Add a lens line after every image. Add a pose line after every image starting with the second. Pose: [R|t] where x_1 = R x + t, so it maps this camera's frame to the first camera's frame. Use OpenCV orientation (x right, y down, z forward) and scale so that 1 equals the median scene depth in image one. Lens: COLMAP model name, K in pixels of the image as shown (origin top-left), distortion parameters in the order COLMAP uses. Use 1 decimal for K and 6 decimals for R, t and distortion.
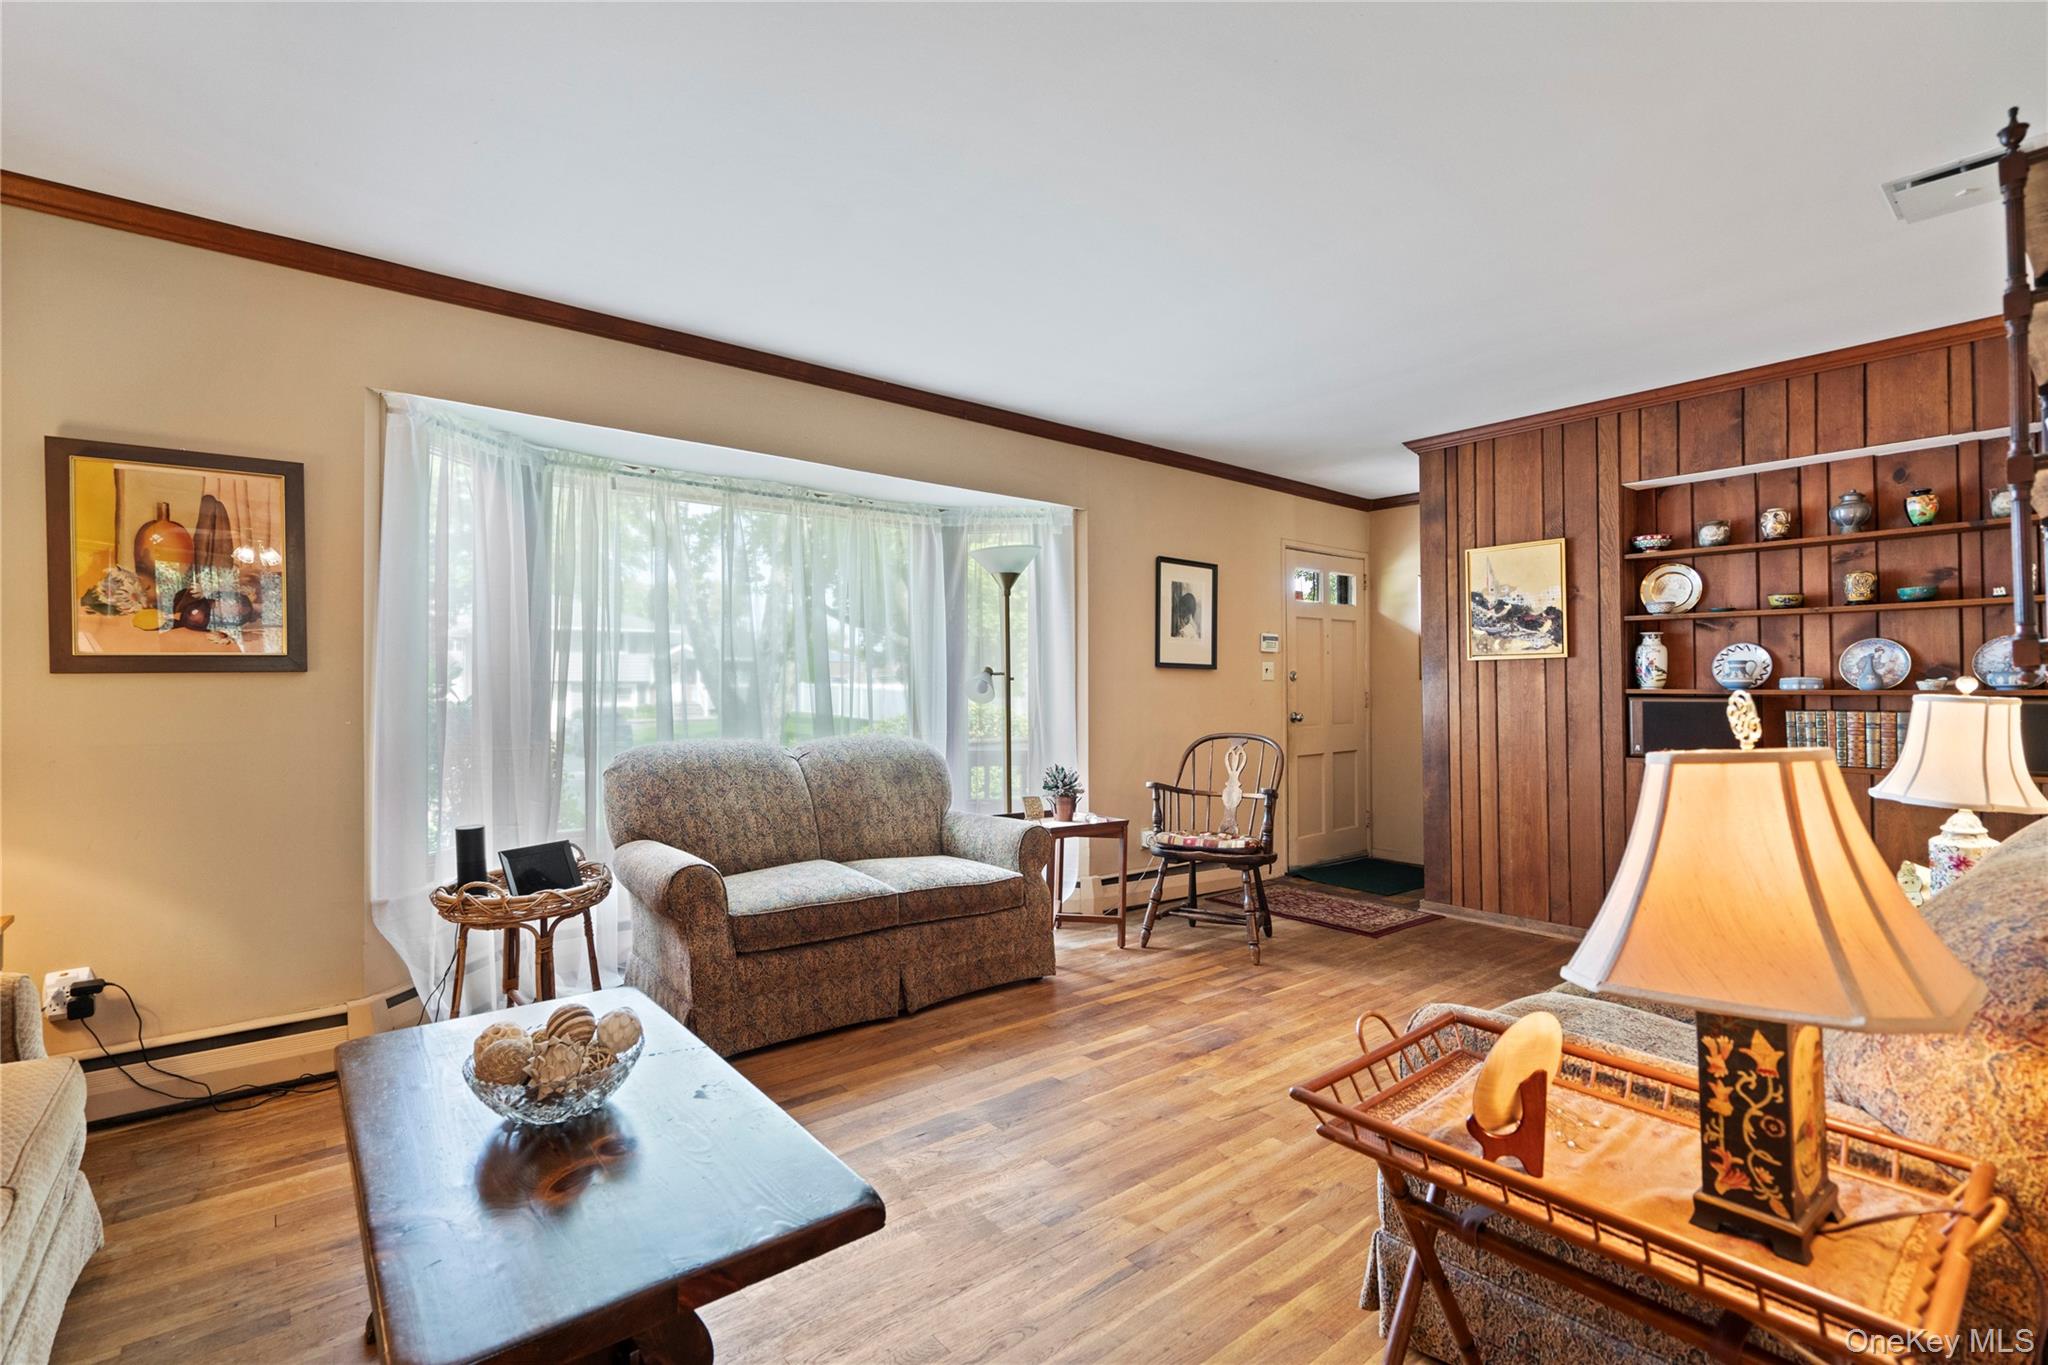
lens RADIAL K [[927.8, 0, 1012.4], [0, 927.8, 682.0], [0, 0, 1]] dist [-0.003130, -0.001158]
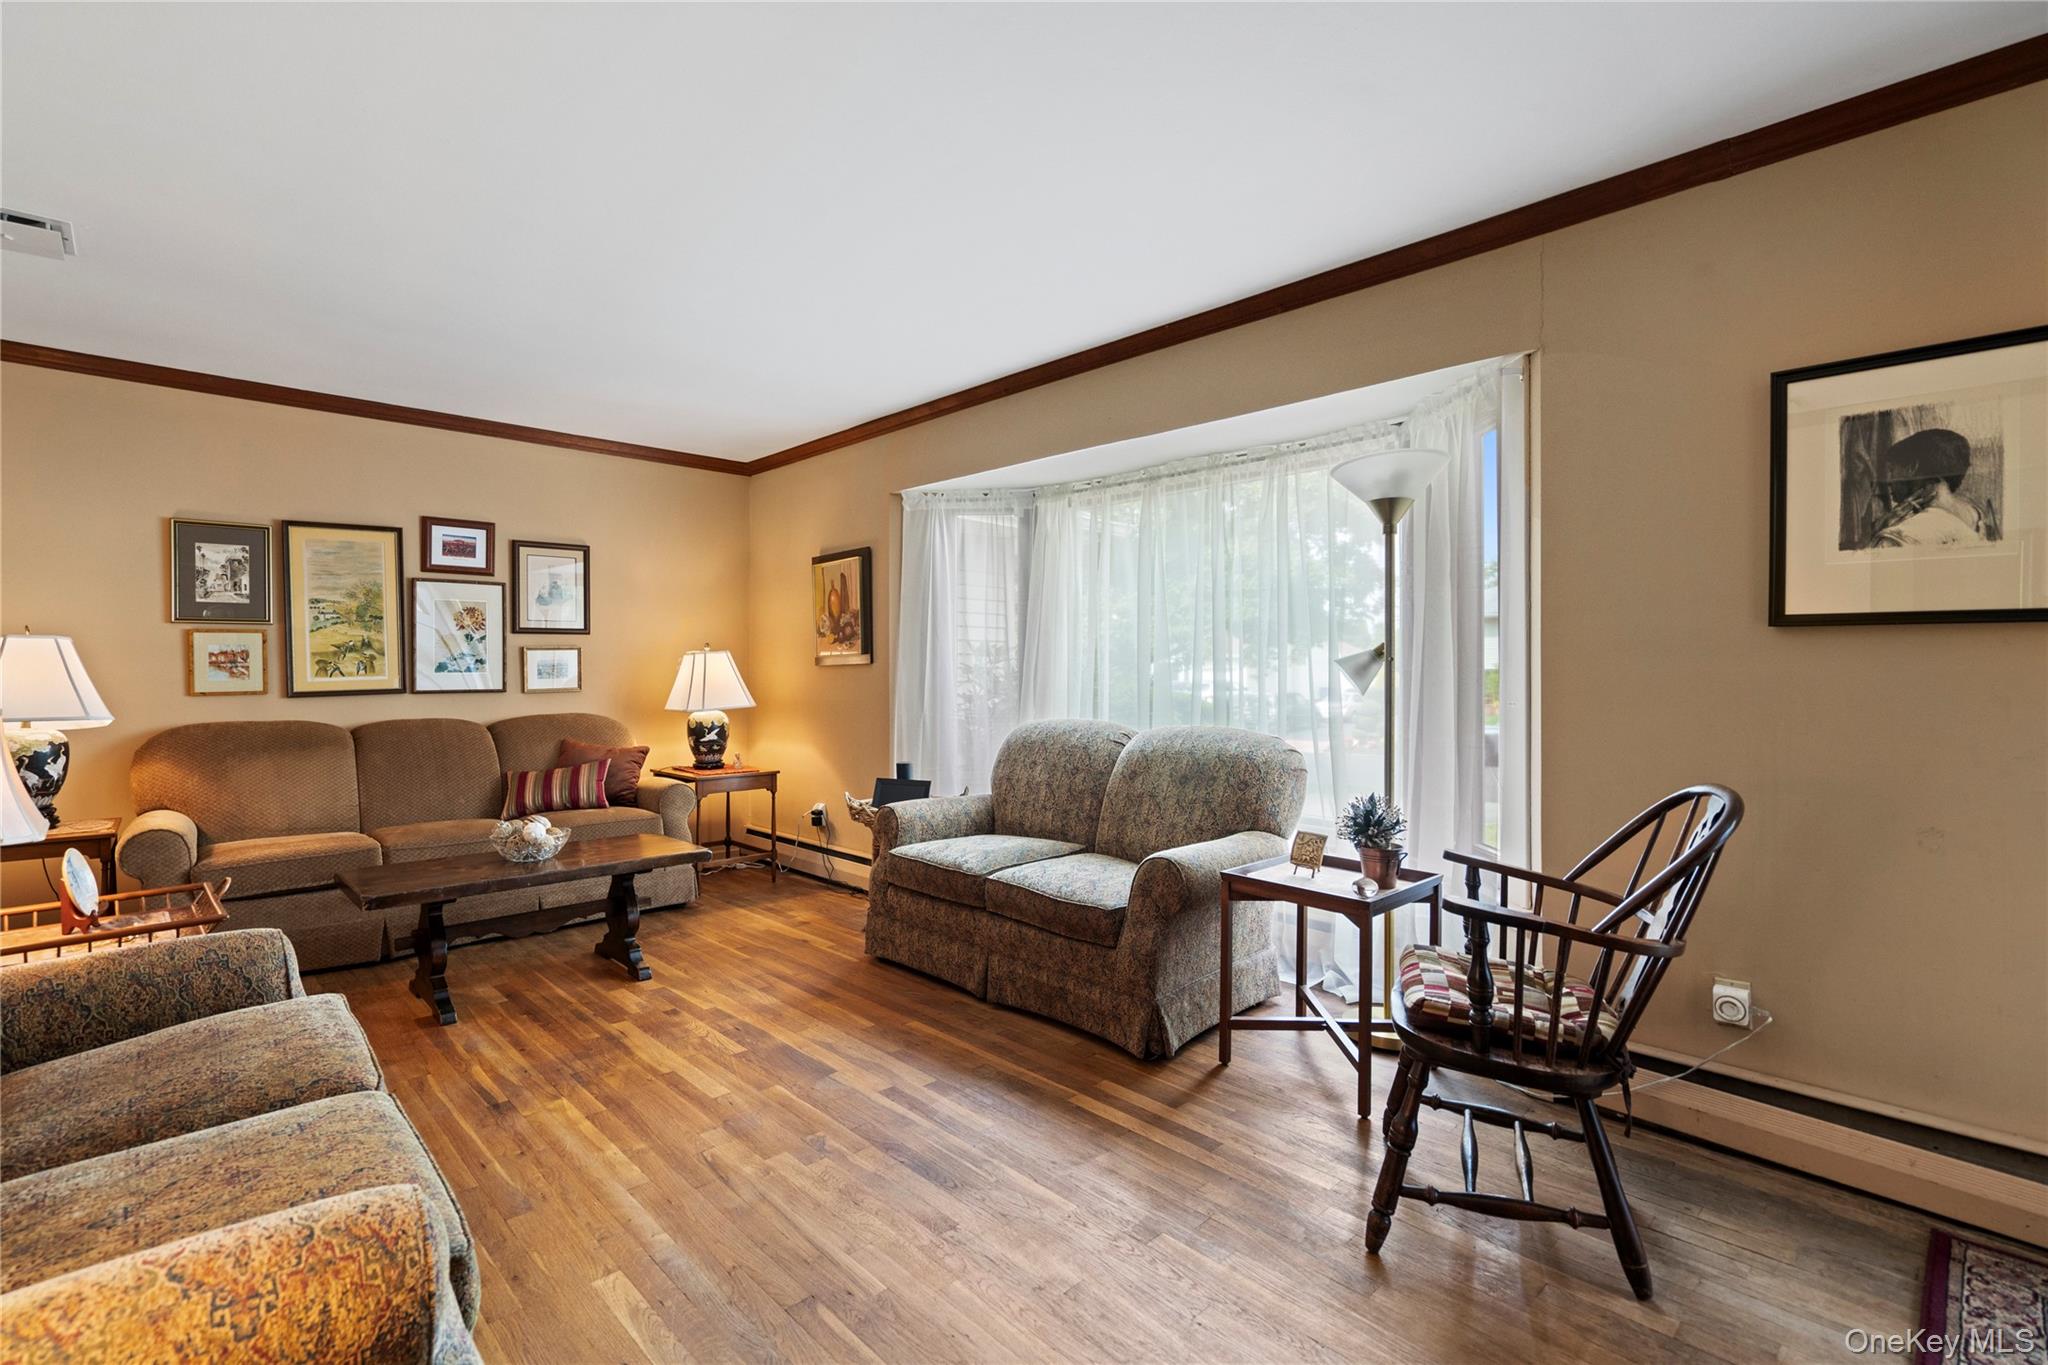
lens RADIAL K [[927.8, 0, 1011.4], [0, 927.8, 683.6], [0, 0, 1]] dist [-0.003130, -0.001158]
pose [[0.091710, -0.000251, -0.995786, 0.799486], [-0.012410, 0.999922, -0.001395, 0.022843], [0.995708, 0.012486, 0.091700, 0.864454]]
